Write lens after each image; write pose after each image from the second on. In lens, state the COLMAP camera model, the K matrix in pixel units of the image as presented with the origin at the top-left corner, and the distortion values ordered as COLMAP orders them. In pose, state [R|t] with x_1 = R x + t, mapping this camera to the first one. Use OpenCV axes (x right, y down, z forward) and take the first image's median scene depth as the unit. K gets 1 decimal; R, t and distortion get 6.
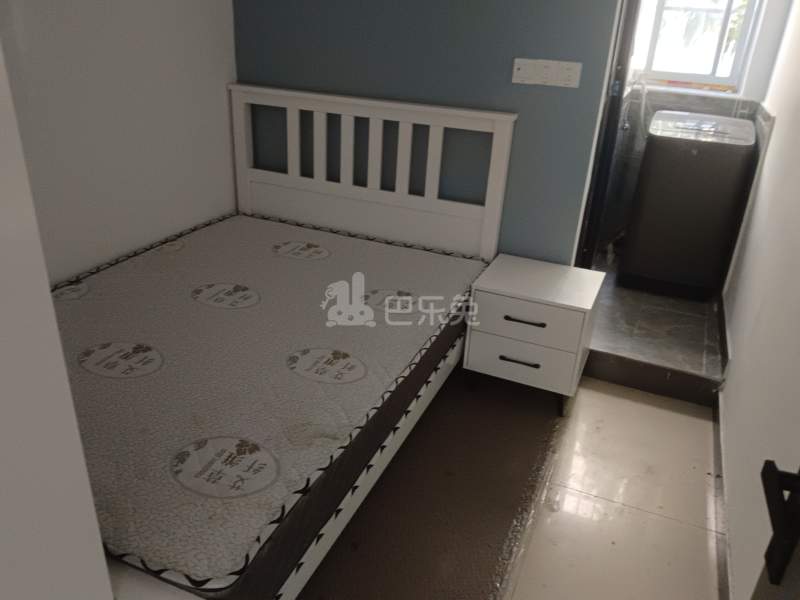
lens RADIAL K [[633.4, 0, 400.0], [0, 633.4, 300.0], [0, 0, 1]] dist [0.079271, -0.150633]
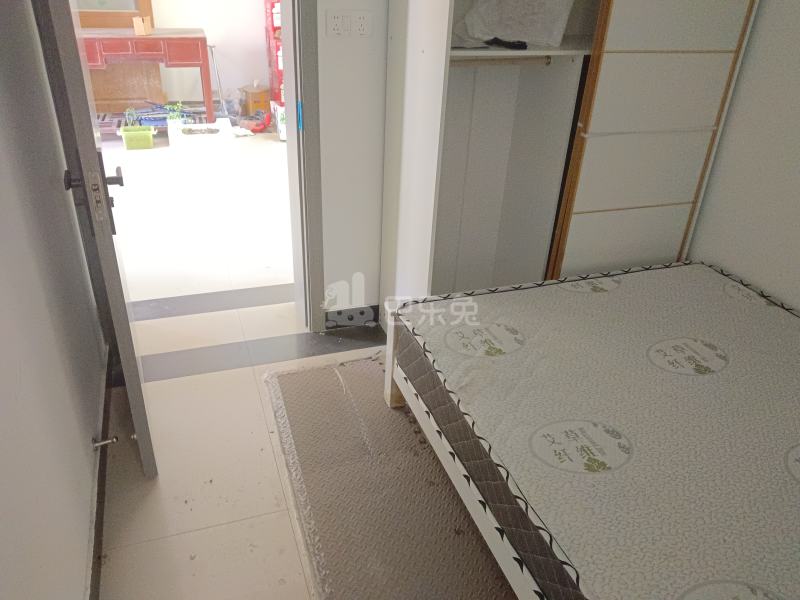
lens RADIAL K [[633.4, 0, 400.0], [0, 633.4, 300.0], [0, 0, 1]] dist [0.079271, -0.150633]
pose [[-0.724542, 0.257646, -0.639263, 0.386388], [-0.362502, 0.646403, 0.671383, -0.354119], [0.586201, 0.718180, -0.374949, 0.761906]]
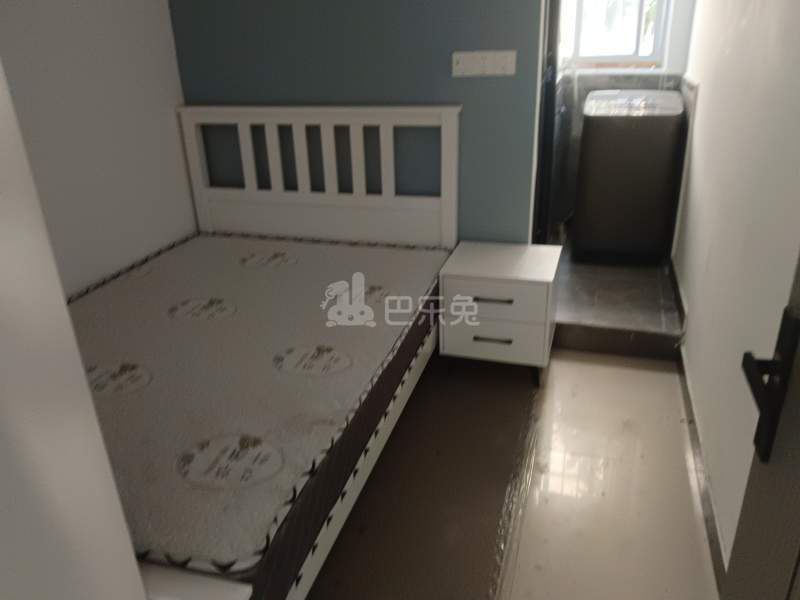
lens RADIAL K [[633.4, 0, 400.0], [0, 633.4, 300.0], [0, 0, 1]] dist [0.079271, -0.150633]
pose [[0.990514, -0.121054, 0.065026, -0.021901], [0.122378, 0.992342, -0.016757, 0.029306], [-0.062499, 0.024556, 0.997743, -0.030702]]
